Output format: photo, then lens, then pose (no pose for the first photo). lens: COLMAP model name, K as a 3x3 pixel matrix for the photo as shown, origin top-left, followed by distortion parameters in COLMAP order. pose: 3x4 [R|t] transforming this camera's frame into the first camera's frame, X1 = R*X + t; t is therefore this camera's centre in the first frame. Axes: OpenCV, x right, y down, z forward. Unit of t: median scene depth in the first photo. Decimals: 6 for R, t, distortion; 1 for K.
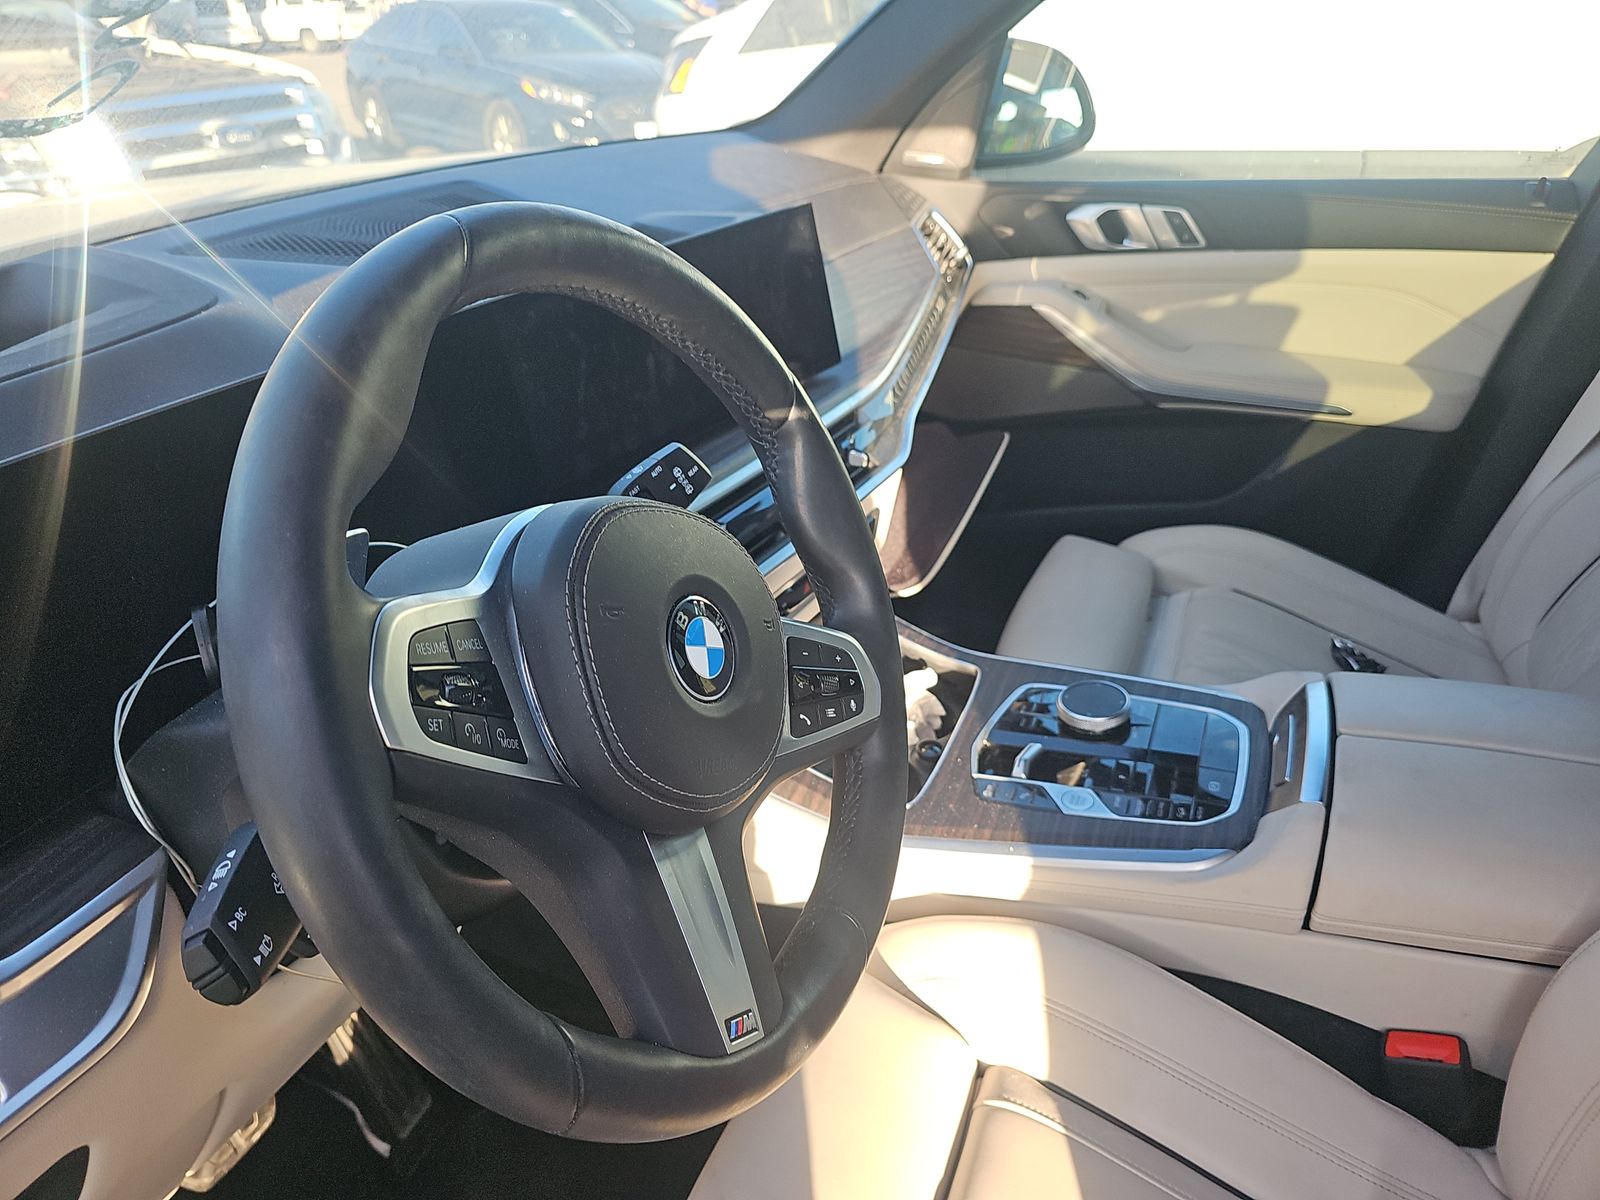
lens RADIAL K [[1055.3, 0, 784.7], [0, 1055.3, 569.7], [0, 0, 1]] dist [0.052432, -0.035905]
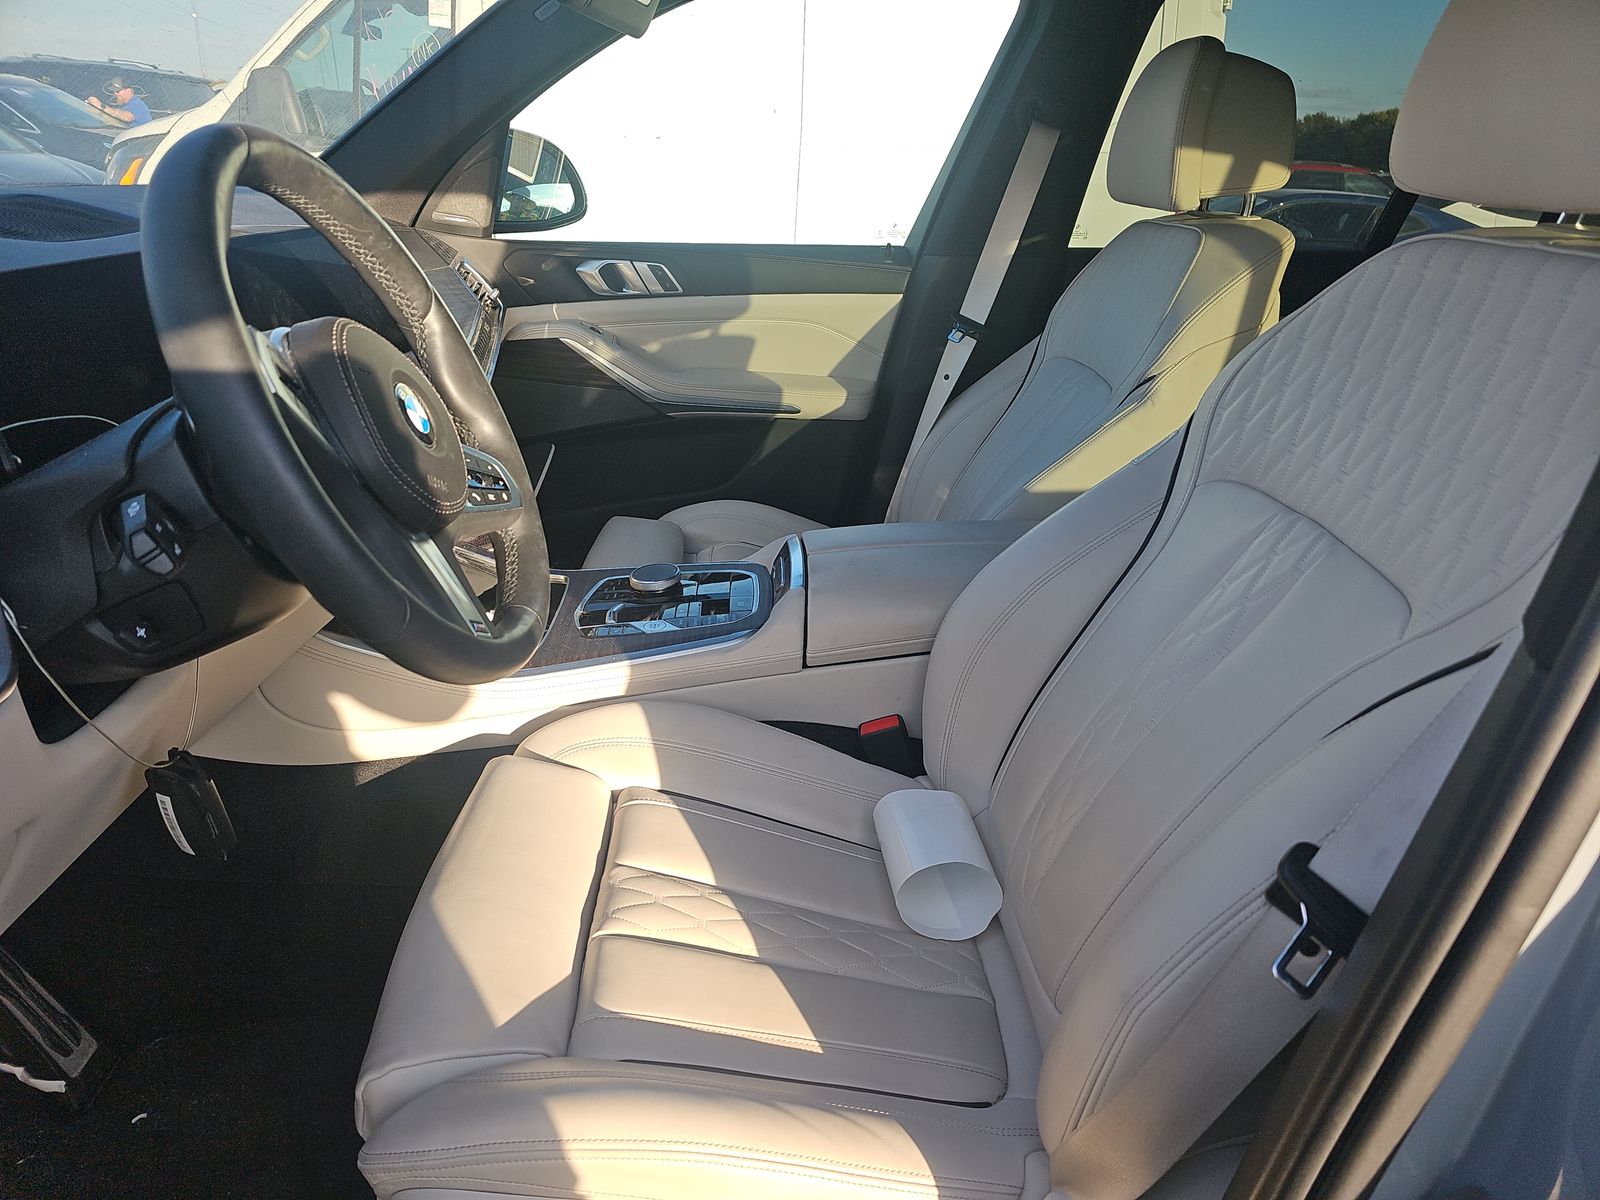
lens RADIAL K [[1055.3, 0, 794.9], [0, 1055.3, 591.9], [0, 0, 1]] dist [0.052432, -0.035905]
pose [[0.895269, -0.111460, 0.431358, -0.087531], [0.150523, 0.986940, -0.057386, 0.157096], [-0.419328, 0.116305, 0.900354, -0.193537]]
